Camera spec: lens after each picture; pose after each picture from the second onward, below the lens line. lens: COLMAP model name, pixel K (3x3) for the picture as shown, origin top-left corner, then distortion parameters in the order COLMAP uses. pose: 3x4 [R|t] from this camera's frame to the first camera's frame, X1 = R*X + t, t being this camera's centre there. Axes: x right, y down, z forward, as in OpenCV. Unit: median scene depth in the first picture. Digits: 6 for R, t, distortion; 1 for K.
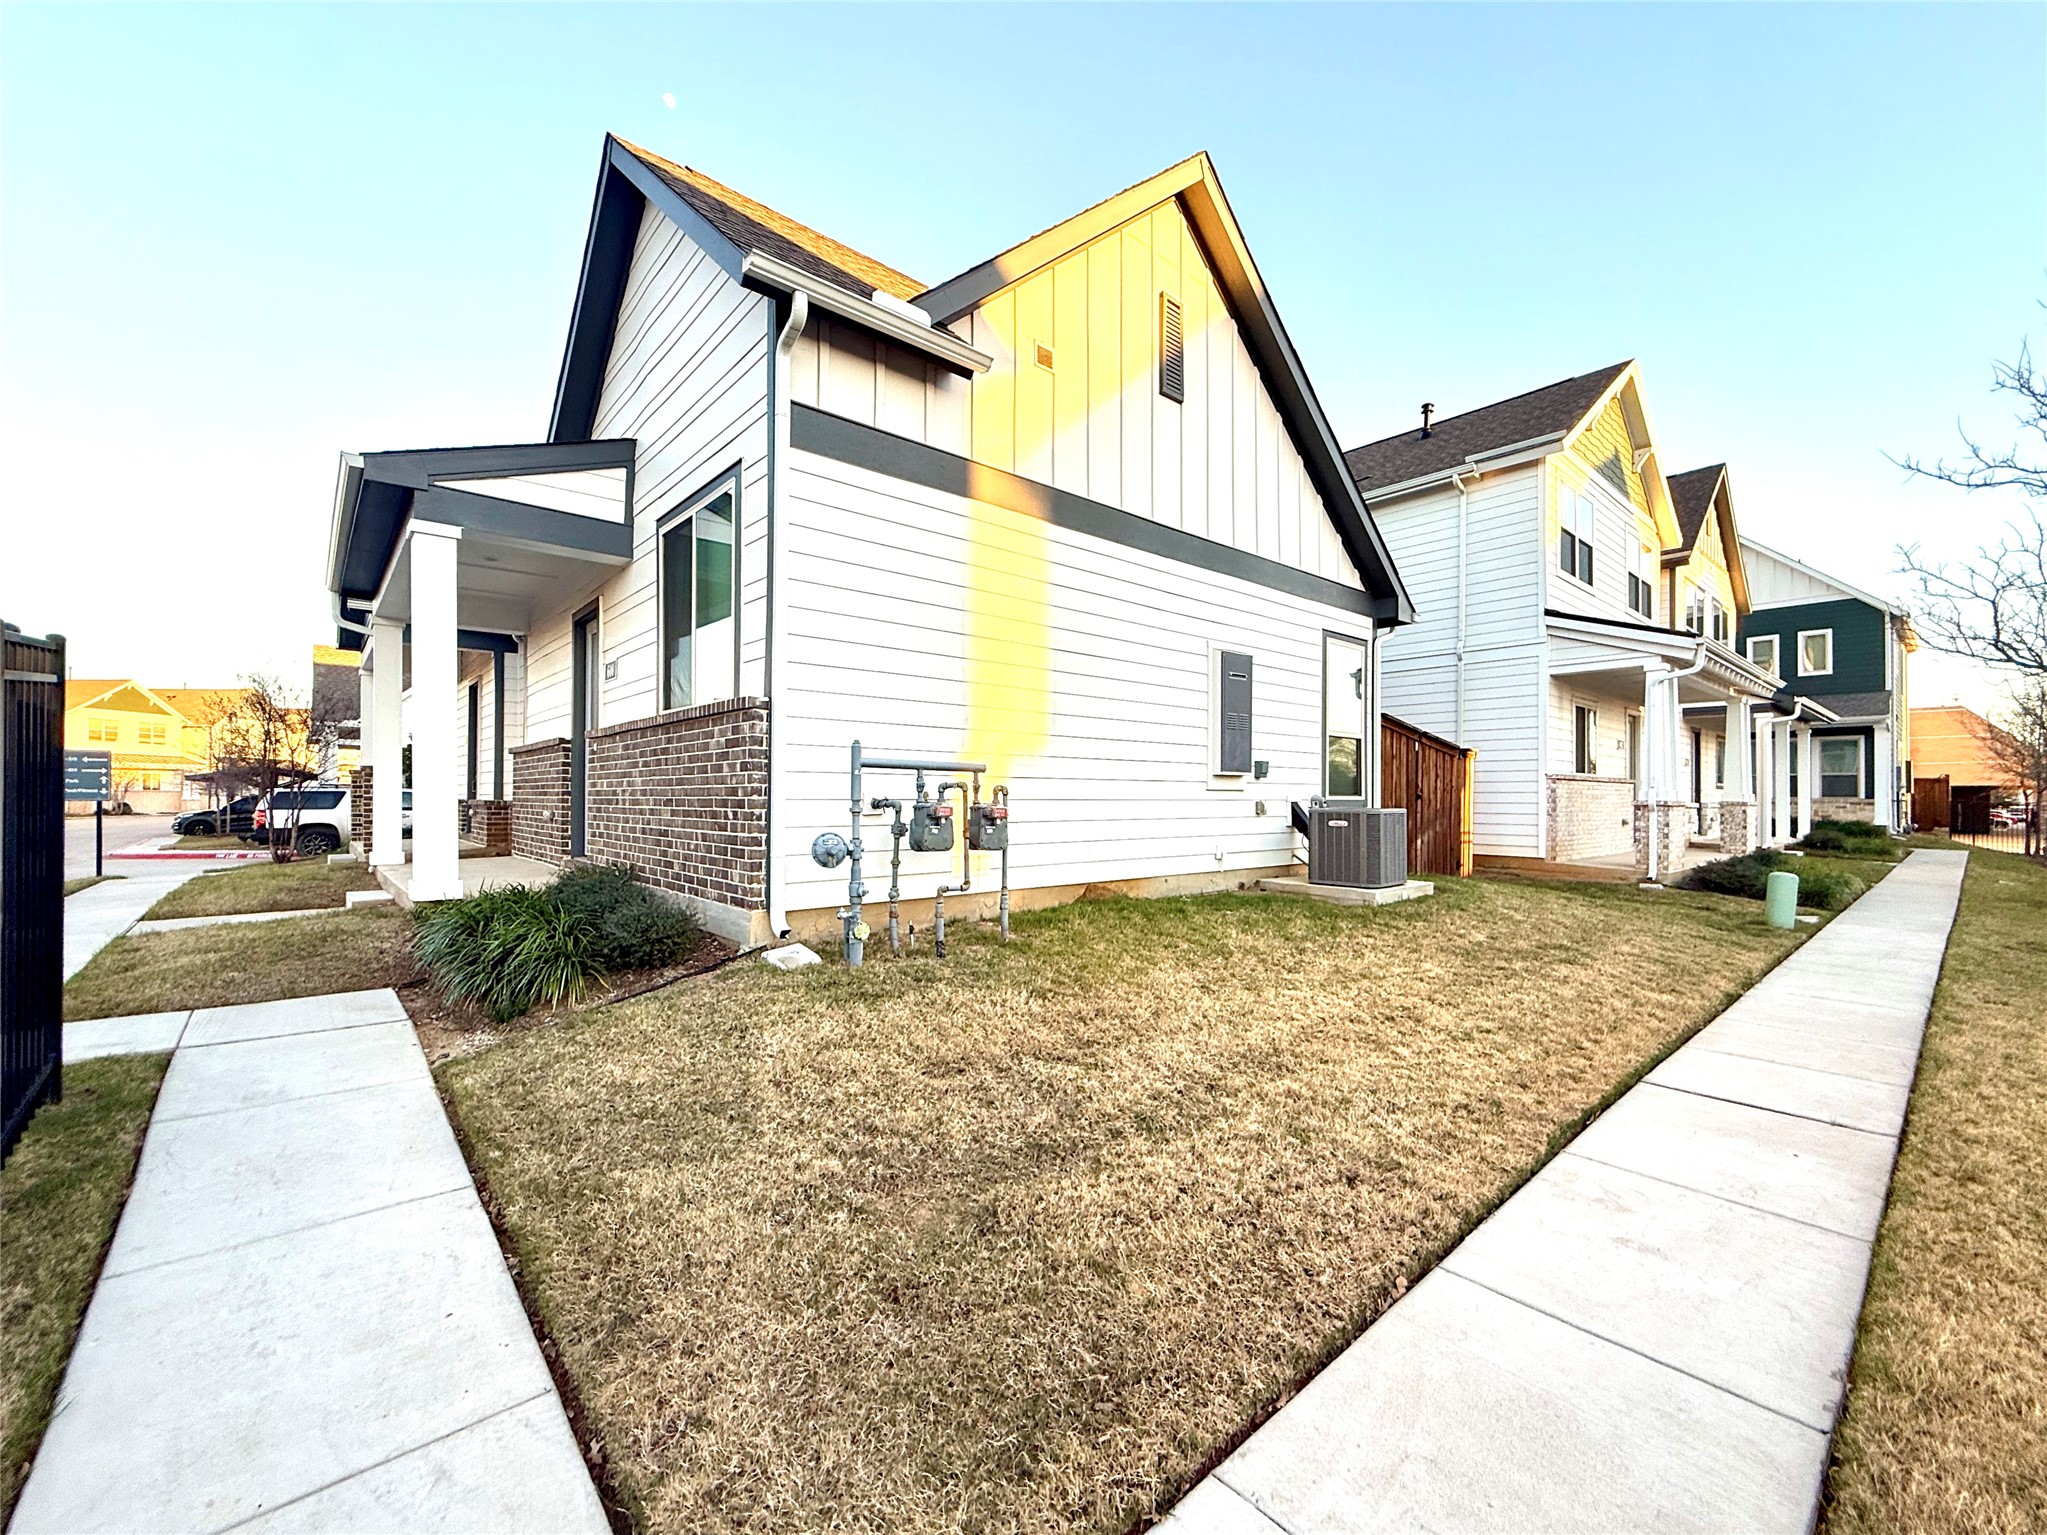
lens RADIAL K [[839.3, 0, 1016.5], [0, 839.3, 785.6], [0, 0, 1]] dist [0.000549, 0.000022]
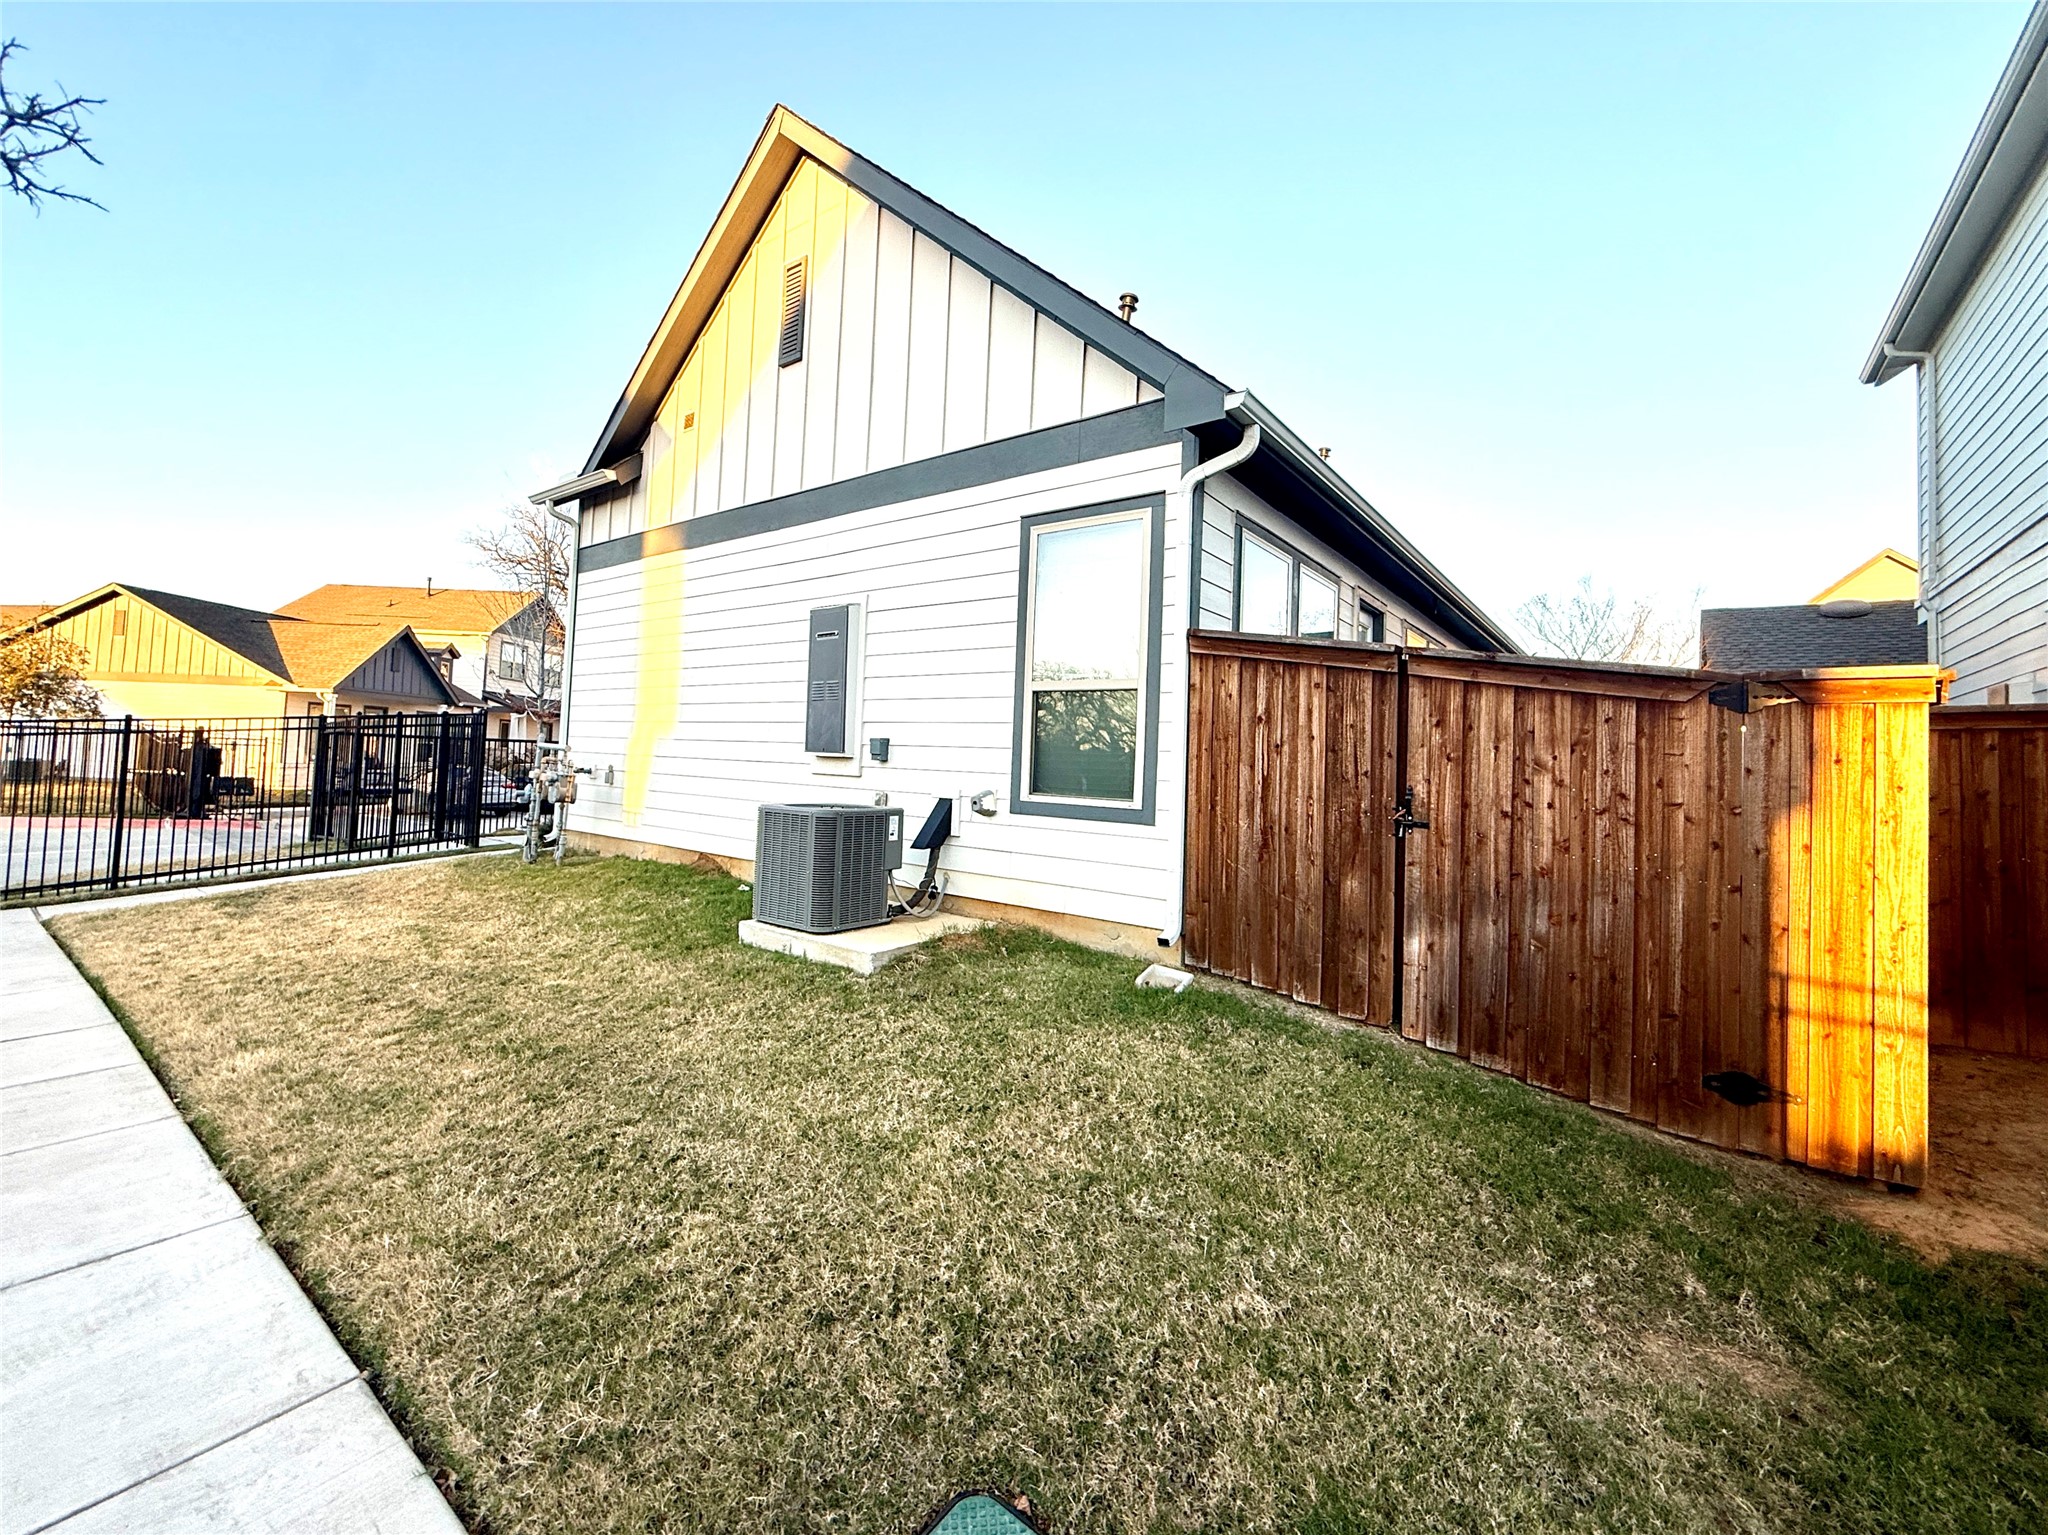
lens RADIAL K [[841.7, 0, 1026.1], [0, 841.7, 738.6], [0, 0, 1]] dist [0.000138, 0.000006]
pose [[0.215113, -0.032469, -0.976049, 1.130178], [-0.031556, 0.998694, -0.040177, -0.002354], [0.976079, 0.039443, 0.213807, 1.038095]]
